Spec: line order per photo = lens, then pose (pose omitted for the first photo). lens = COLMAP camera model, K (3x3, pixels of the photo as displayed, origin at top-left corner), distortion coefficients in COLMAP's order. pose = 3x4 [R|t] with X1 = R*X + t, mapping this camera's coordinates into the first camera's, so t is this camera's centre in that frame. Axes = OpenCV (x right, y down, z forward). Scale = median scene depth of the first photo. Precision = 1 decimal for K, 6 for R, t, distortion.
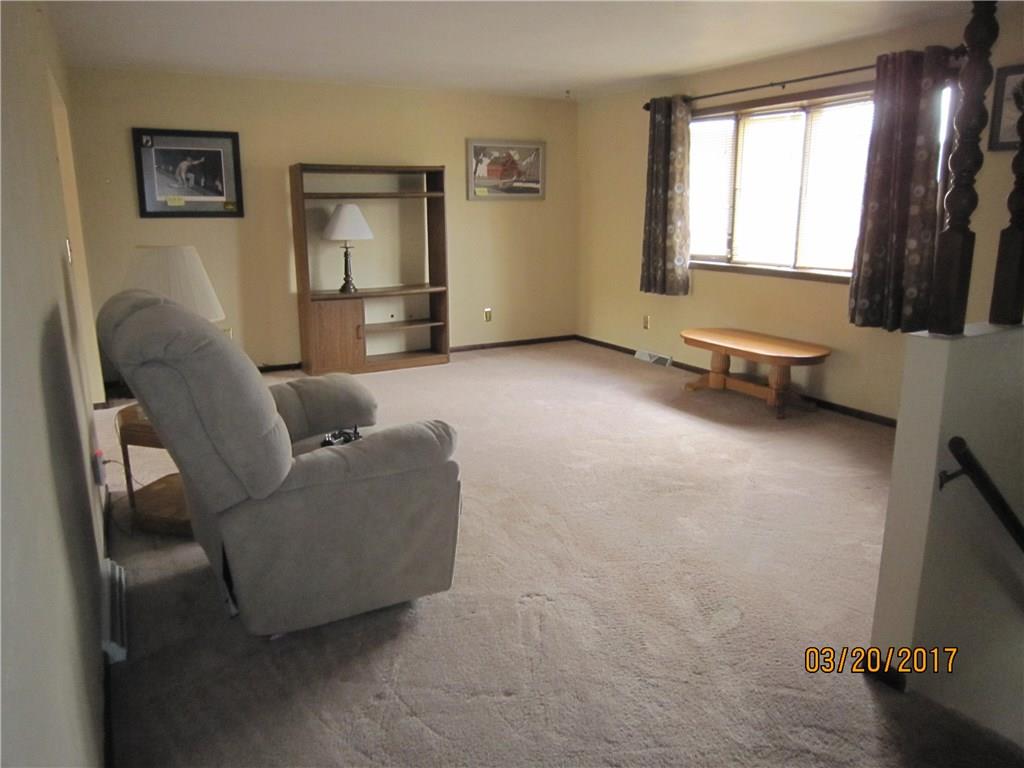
lens RADIAL K [[727.9, 0, 507.0], [0, 727.9, 381.5], [0, 0, 1]] dist [-0.059565, 0.020597]
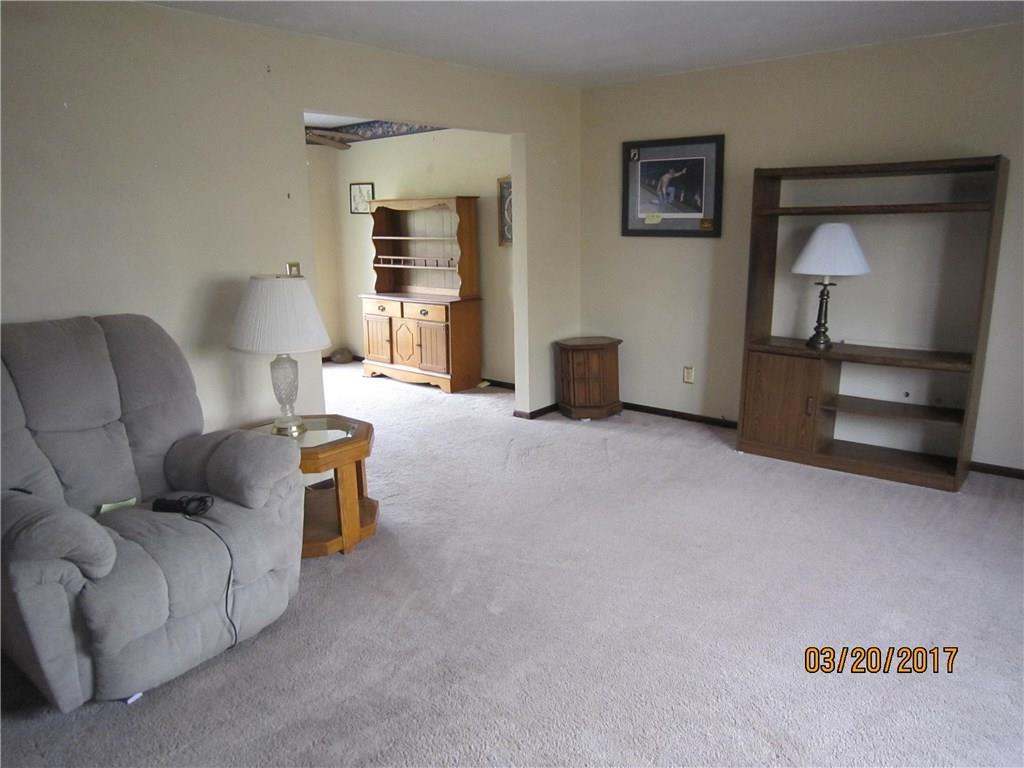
lens RADIAL K [[727.9, 0, 511.4], [0, 727.9, 390.7], [0, 0, 1]] dist [-0.059565, 0.020597]
pose [[0.354020, 0.216878, -0.909744, 0.356251], [-0.185921, 0.969646, 0.158808, -0.151226], [0.916571, 0.112919, 0.383596, 0.503785]]
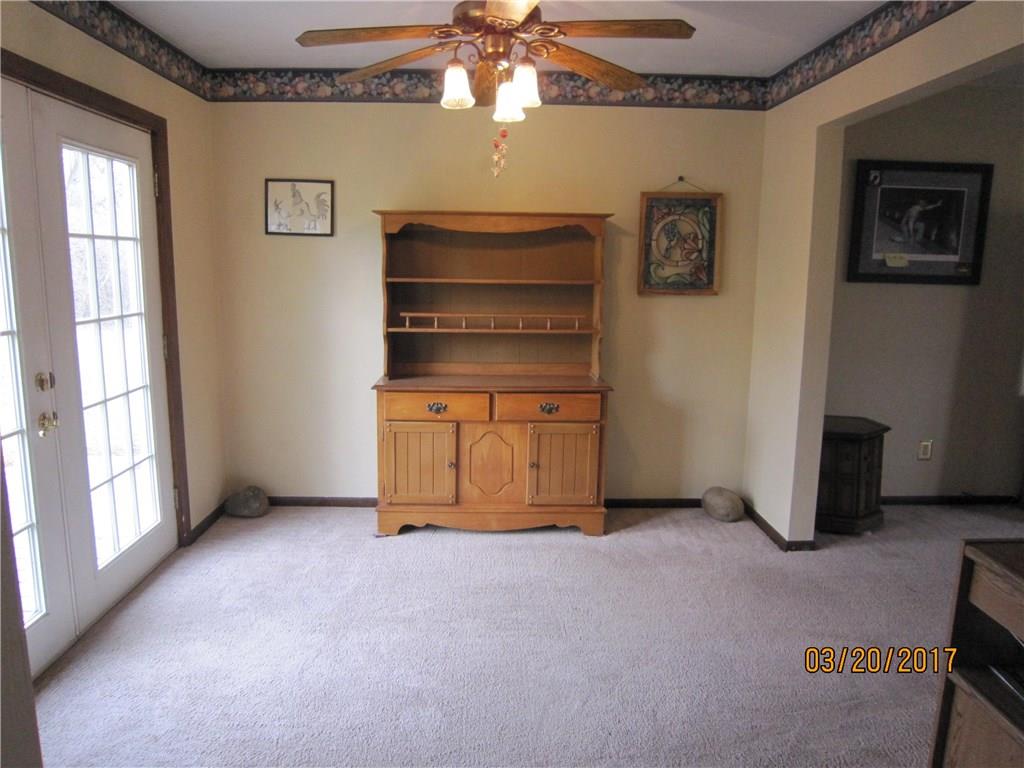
lens RADIAL K [[727.9, 0, 508.6], [0, 727.9, 384.8], [0, 0, 1]] dist [-0.059565, 0.020597]
pose [[0.889405, 0.097713, -0.446554, -0.472715], [-0.114309, 0.993392, -0.010300, -0.075557], [0.442596, 0.060206, 0.894698, 0.193540]]
